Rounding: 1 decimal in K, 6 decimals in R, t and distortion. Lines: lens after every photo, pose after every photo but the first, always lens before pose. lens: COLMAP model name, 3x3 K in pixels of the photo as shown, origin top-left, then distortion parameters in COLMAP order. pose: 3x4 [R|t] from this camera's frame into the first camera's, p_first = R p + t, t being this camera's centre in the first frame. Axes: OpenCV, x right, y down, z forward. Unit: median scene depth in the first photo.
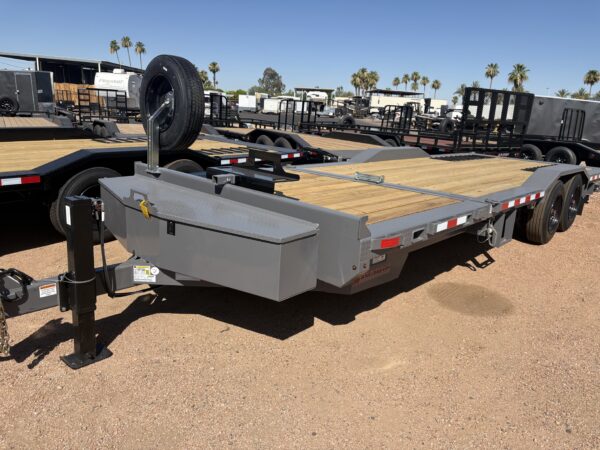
lens RADIAL K [[461.2, 0, 302.0], [0, 461.2, 226.3], [0, 0, 1]] dist [0.050491, -0.055871]
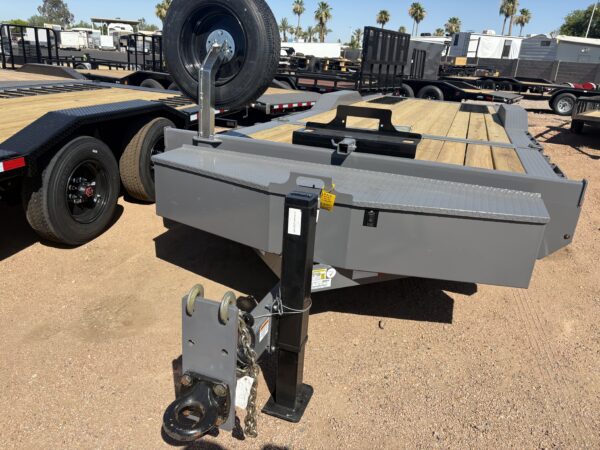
lens RADIAL K [[461.2, 0, 301.2], [0, 461.2, 224.2], [0, 0, 1]] dist [0.050491, -0.055871]
pose [[0.924766, -0.131254, 0.357184, -0.160684], [0.087498, 0.986825, 0.136089, -0.024511], [-0.370340, -0.094598, 0.924067, 0.076833]]
